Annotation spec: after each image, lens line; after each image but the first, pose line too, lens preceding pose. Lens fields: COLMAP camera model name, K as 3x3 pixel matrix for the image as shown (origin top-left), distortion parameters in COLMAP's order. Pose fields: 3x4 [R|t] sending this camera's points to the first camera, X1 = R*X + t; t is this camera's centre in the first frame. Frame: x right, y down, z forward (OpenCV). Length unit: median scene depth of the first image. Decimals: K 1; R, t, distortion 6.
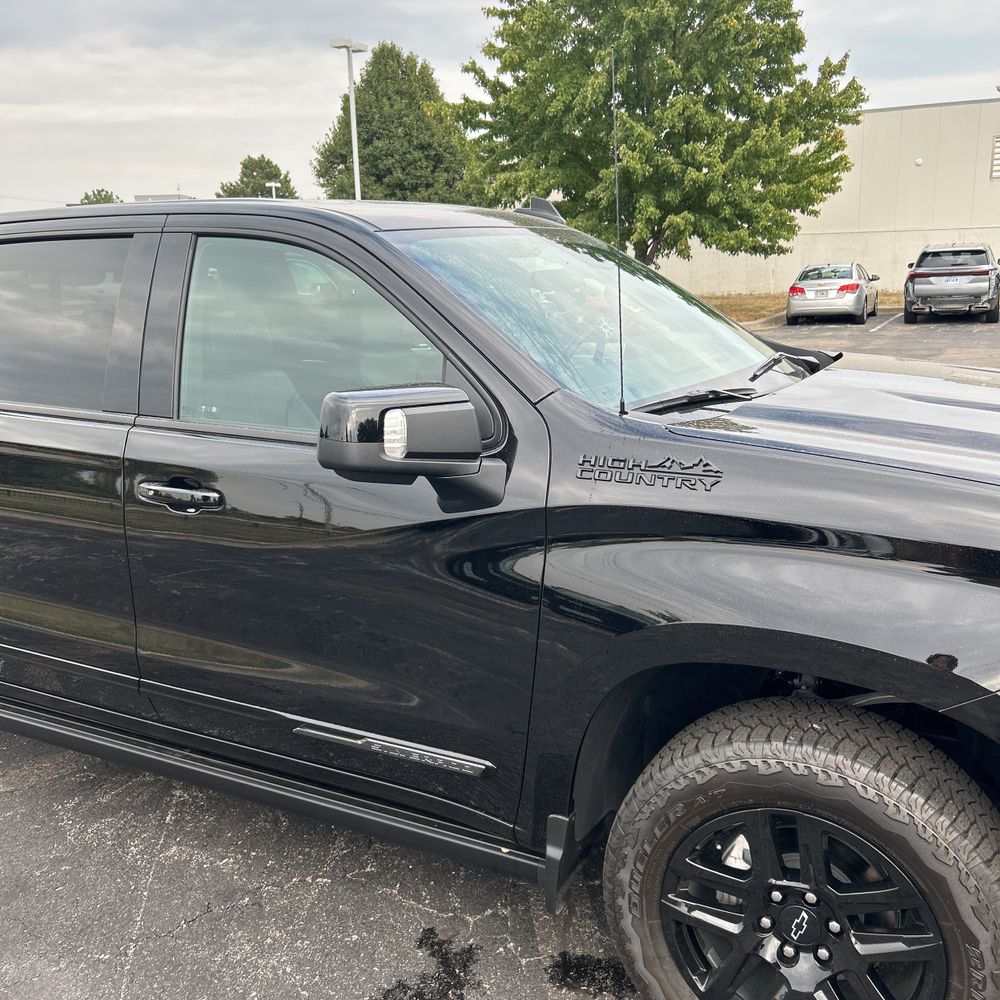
lens RADIAL K [[1012.0, 0, 510.1], [0, 1012.0, 473.3], [0, 0, 1]] dist [0.024466, 0.000000]
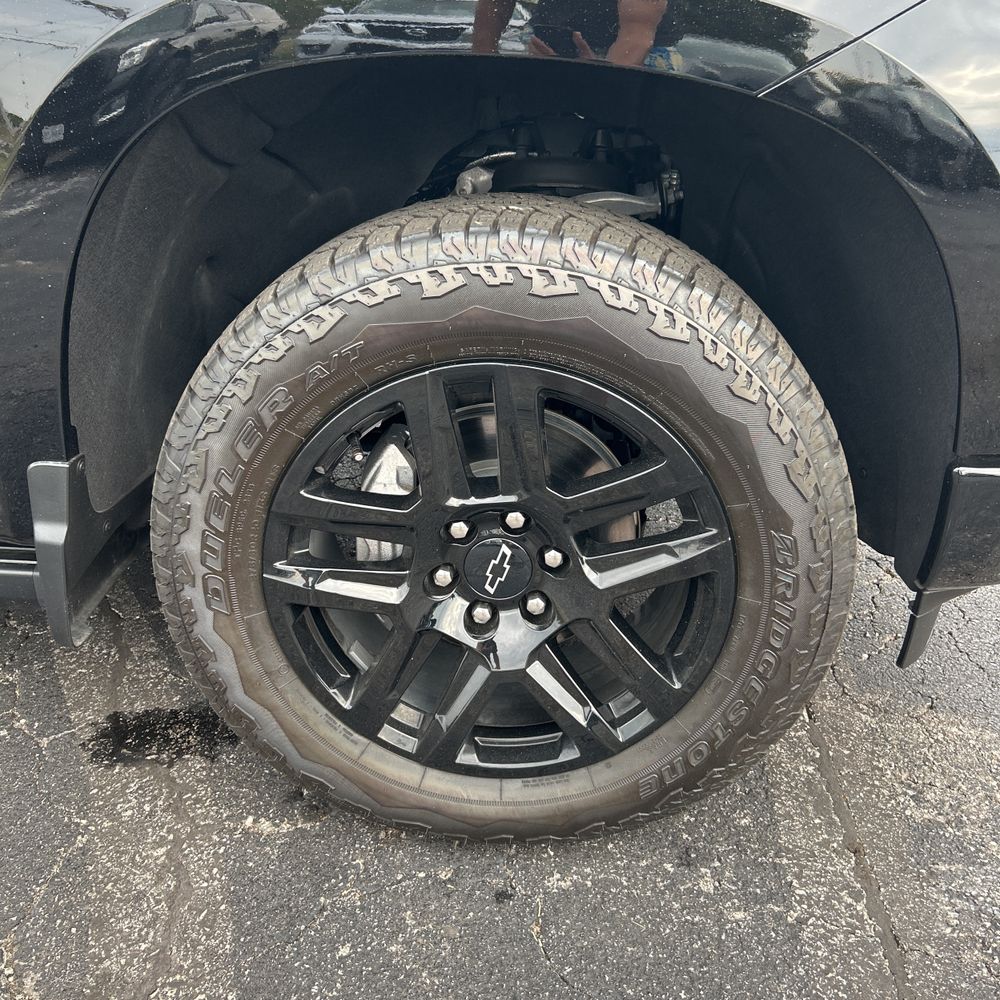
lens RADIAL K [[1012.0, 0, 460.3], [0, 1012.0, 469.2], [0, 0, 1]] dist [0.024466, 0.000000]
pose [[0.927171, -0.133701, 0.349968, 0.063393], [0.061684, 0.975882, 0.209404, 0.256684], [-0.369524, -0.172566, 0.913057, 0.469618]]
